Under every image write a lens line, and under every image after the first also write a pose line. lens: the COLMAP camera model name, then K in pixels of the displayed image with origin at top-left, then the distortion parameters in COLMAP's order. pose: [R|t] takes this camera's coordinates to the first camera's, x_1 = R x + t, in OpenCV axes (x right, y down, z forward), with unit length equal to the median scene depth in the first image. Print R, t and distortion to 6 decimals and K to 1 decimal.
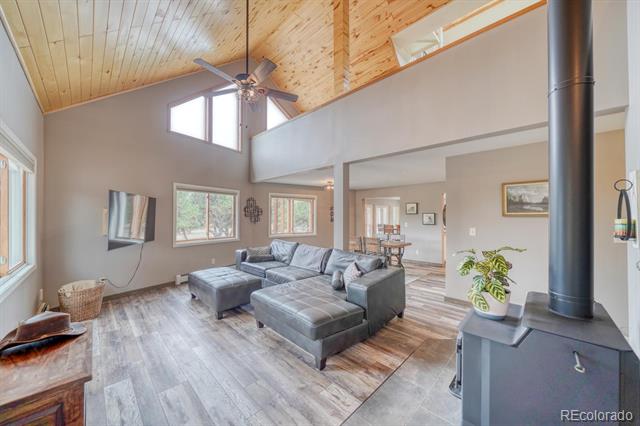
lens RADIAL K [[231.3, 0, 318.6], [0, 231.3, 214.7], [0, 0, 1]] dist [-0.006847, -0.000226]
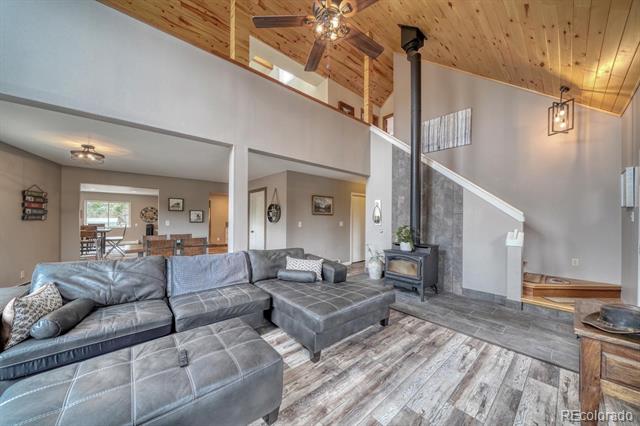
lens RADIAL K [[219.7, 0, 317.1], [0, 219.7, 217.3], [0, 0, 1]] dist [-0.002004, -0.000067]
pose [[0.078262, 0.007734, 0.996903, -0.573861], [-0.017752, 0.999822, -0.006363, 0.026059], [-0.996775, -0.017199, 0.078385, 0.578518]]
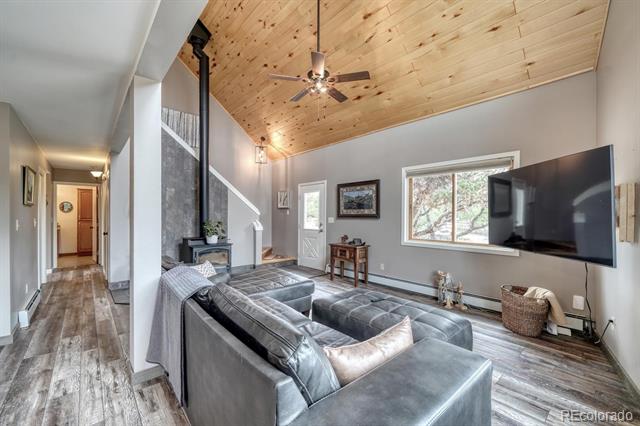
lens RADIAL K [[270.5, 0, 319.7], [0, 270.5, 215.6], [0, 0, 1]] dist [-0.000770, -0.000133]
pose [[-0.997609, -0.003950, 0.068998, -0.242538], [-0.004471, 0.999963, -0.007395, 0.034980], [-0.068966, -0.007686, -0.997589, 1.317260]]
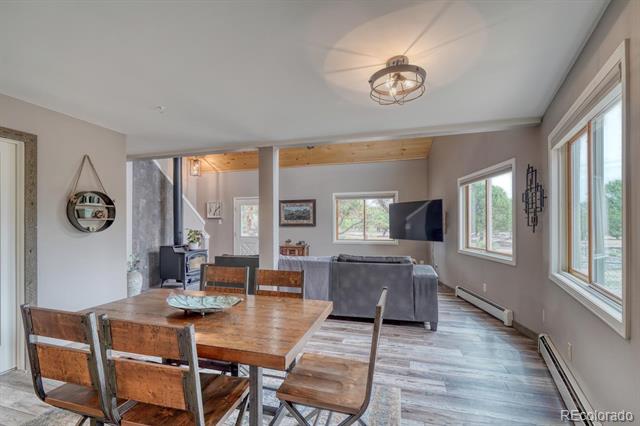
lens RADIAL K [[292.9, 0, 319.4], [0, 292.9, 222.9], [0, 0, 1]] dist [-0.002767, -0.000286]
pose [[-0.877618, -0.000652, -0.479360, 0.363351], [0.005952, 0.999907, -0.012257, 0.037771], [0.479323, -0.013610, -0.877533, 1.701550]]
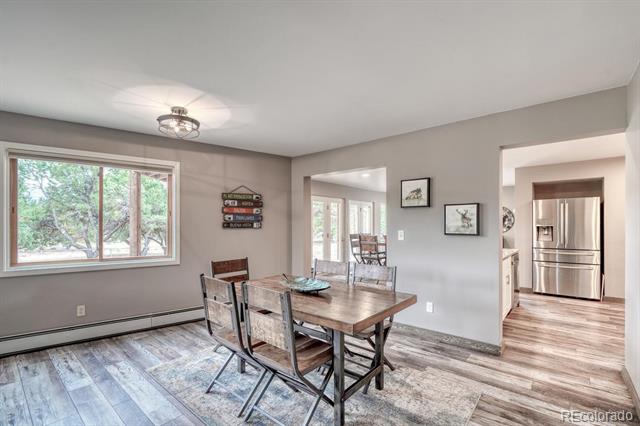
lens RADIAL K [[292.9, 0, 314.2], [0, 292.9, 224.4], [0, 0, 1]] dist [-0.002767, -0.000286]
pose [[0.997899, -0.001165, 0.064781, 0.299850], [0.000637, 0.999966, 0.008177, 0.030654], [-0.064788, -0.008119, 0.997866, 0.770883]]
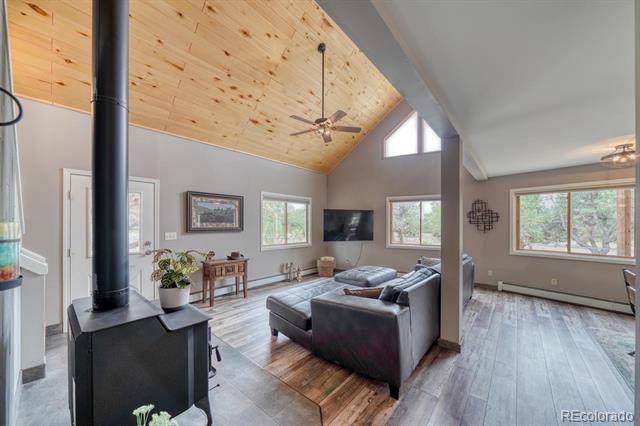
lens RADIAL K [[231.3, 0, 318.4], [0, 231.3, 223.6], [0, 0, 1]] dist [-0.006847, -0.000226]
pose [[0.069471, -0.001892, -0.997582, 0.616363], [0.006376, 0.999979, -0.001453, 0.007566], [0.997564, -0.006260, 0.069481, 0.520125]]
